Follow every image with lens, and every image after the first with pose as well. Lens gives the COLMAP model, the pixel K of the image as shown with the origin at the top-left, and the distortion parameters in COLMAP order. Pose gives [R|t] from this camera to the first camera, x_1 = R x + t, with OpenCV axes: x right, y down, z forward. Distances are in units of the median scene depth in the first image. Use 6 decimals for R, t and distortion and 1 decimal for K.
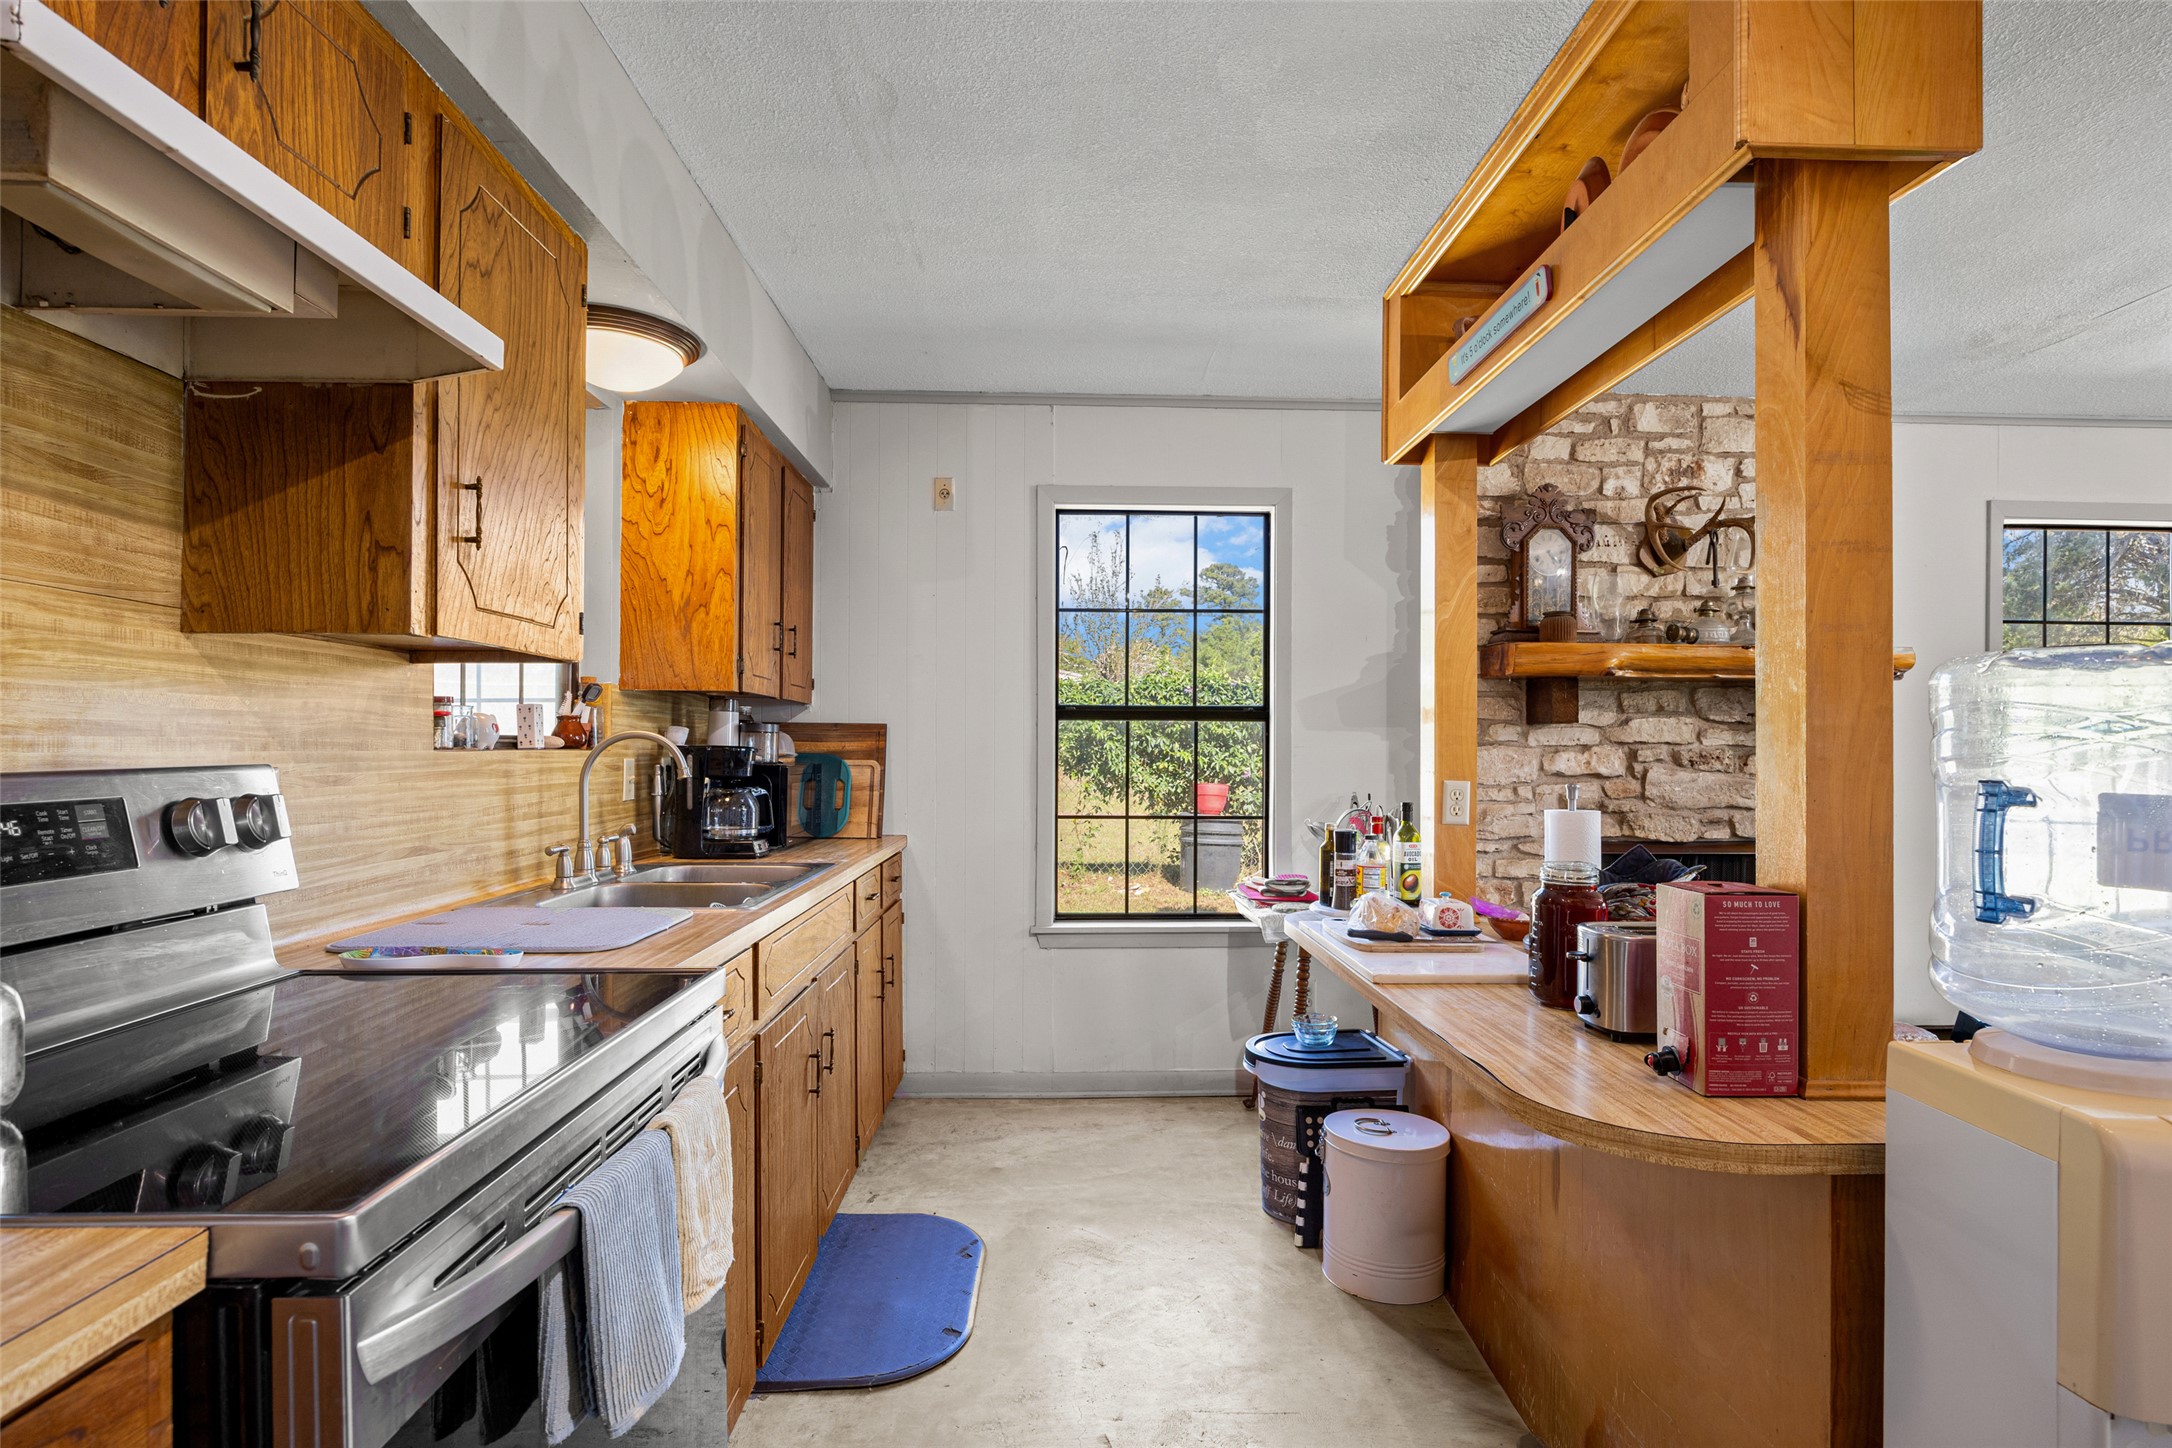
lens RADIAL K [[1081.4, 0, 1091.2], [0, 1081.4, 741.3], [0, 0, 1]] dist [-0.001575, -0.000057]
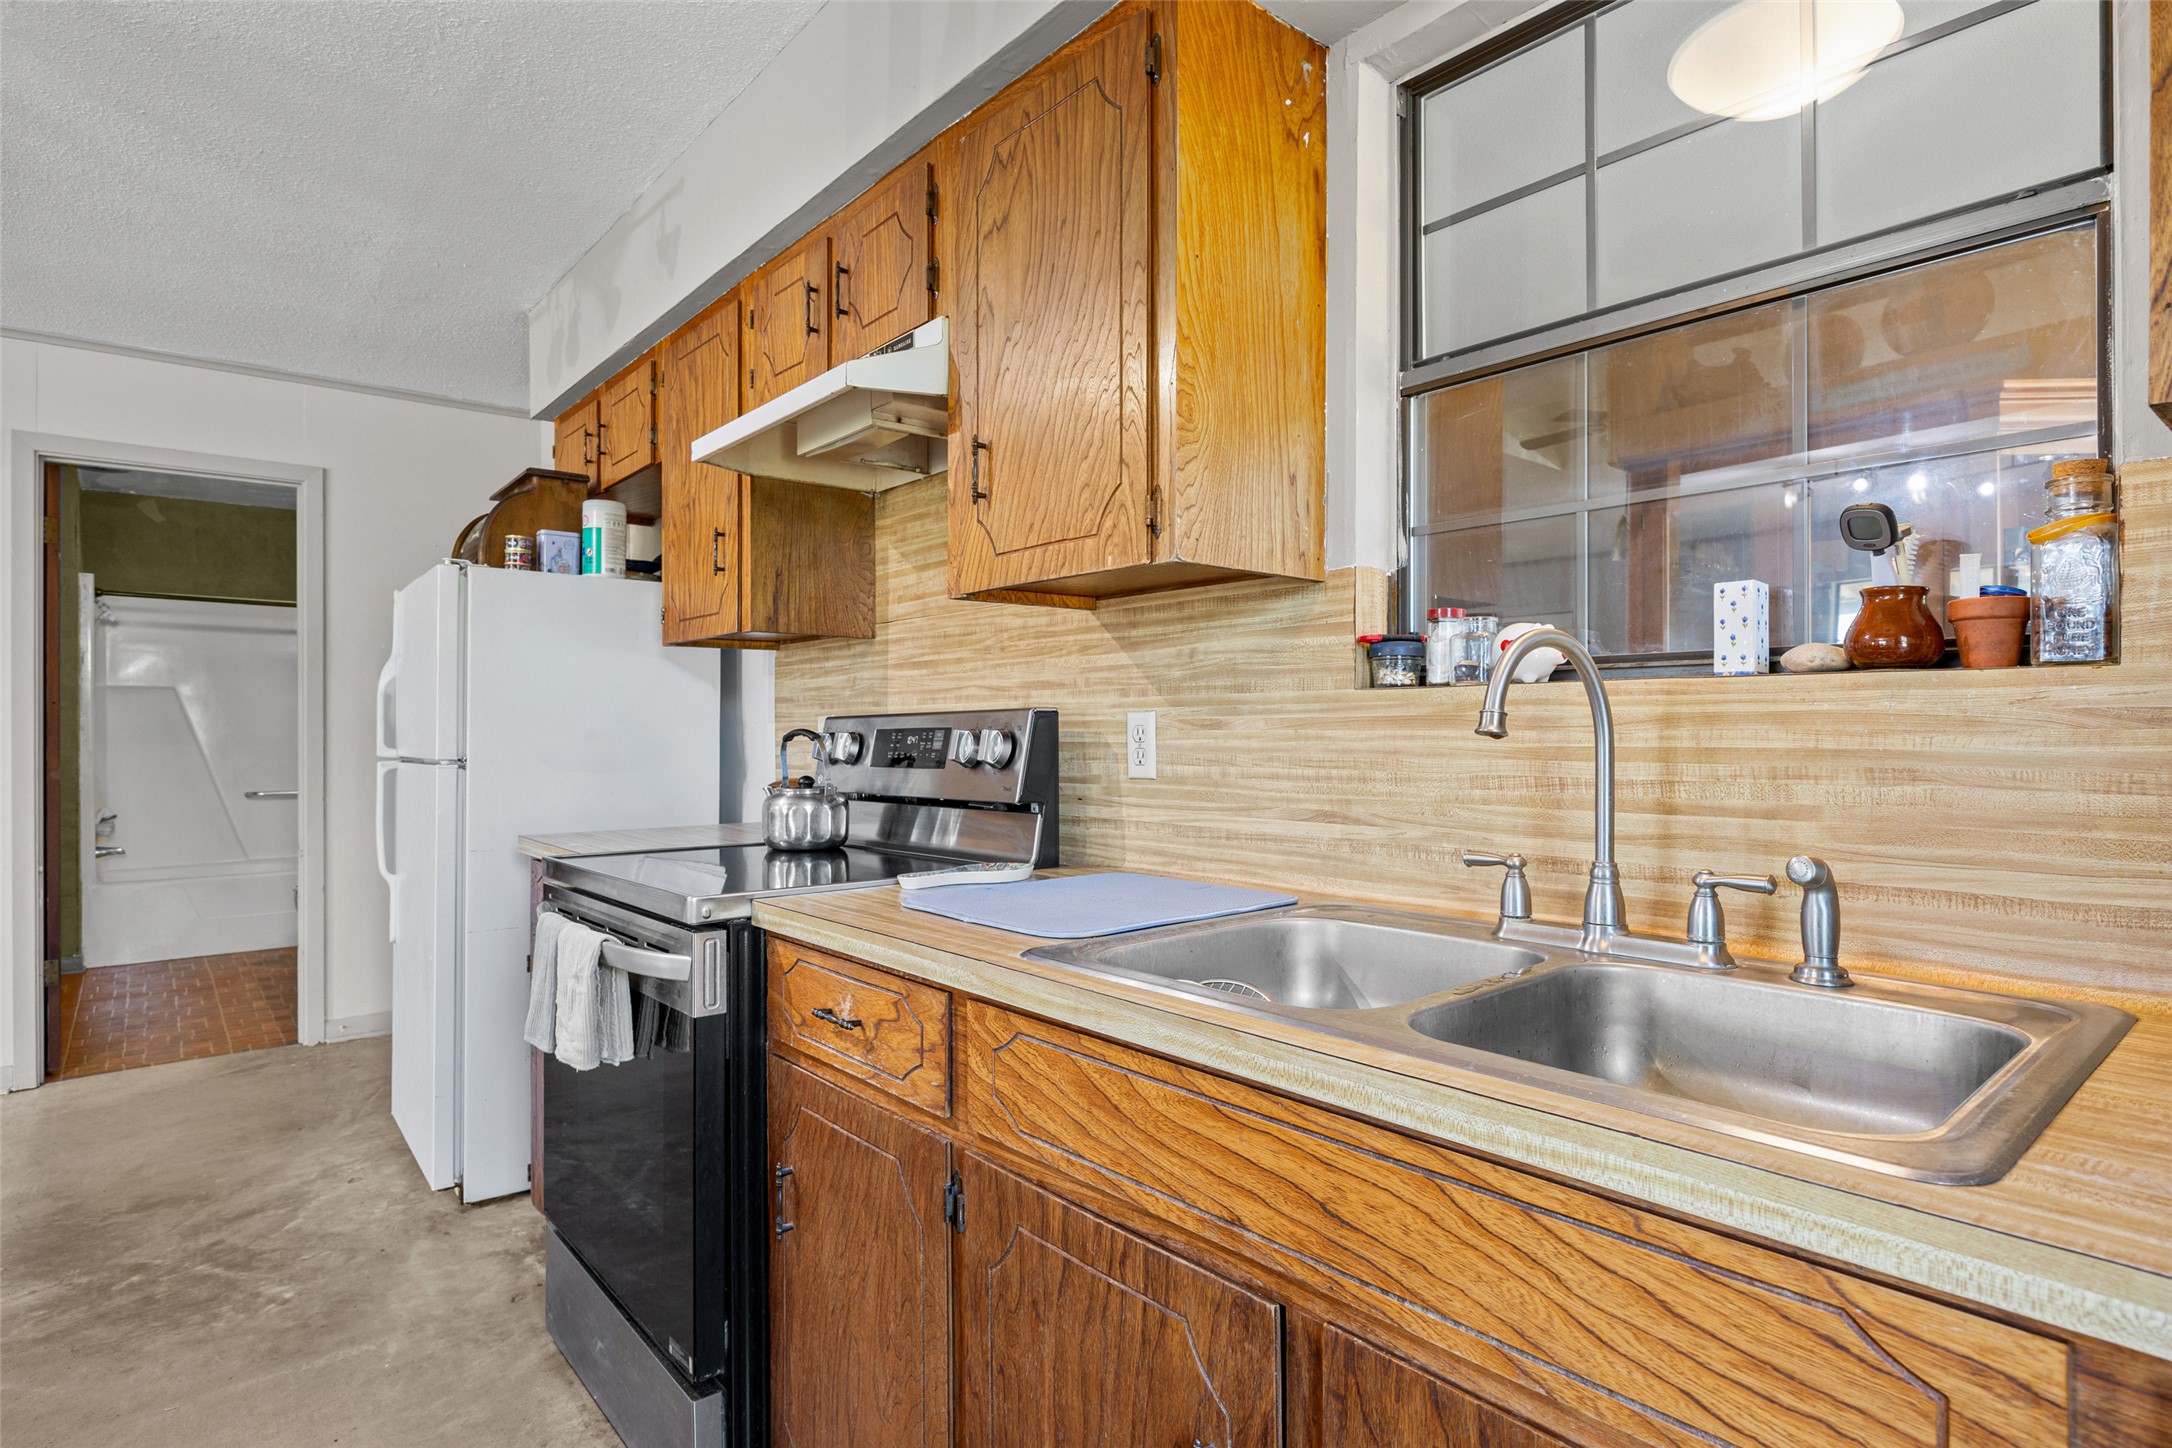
lens RADIAL K [[1152.7, 0, 1085.5], [0, 1152.7, 727.2], [0, 0, 1]] dist [-0.002342, 0.000427]
pose [[-0.785889, -0.006929, -0.618329, 0.020252], [0.001620, 0.999911, -0.013265, 0.024222], [0.618365, -0.011426, -0.785808, 0.806310]]
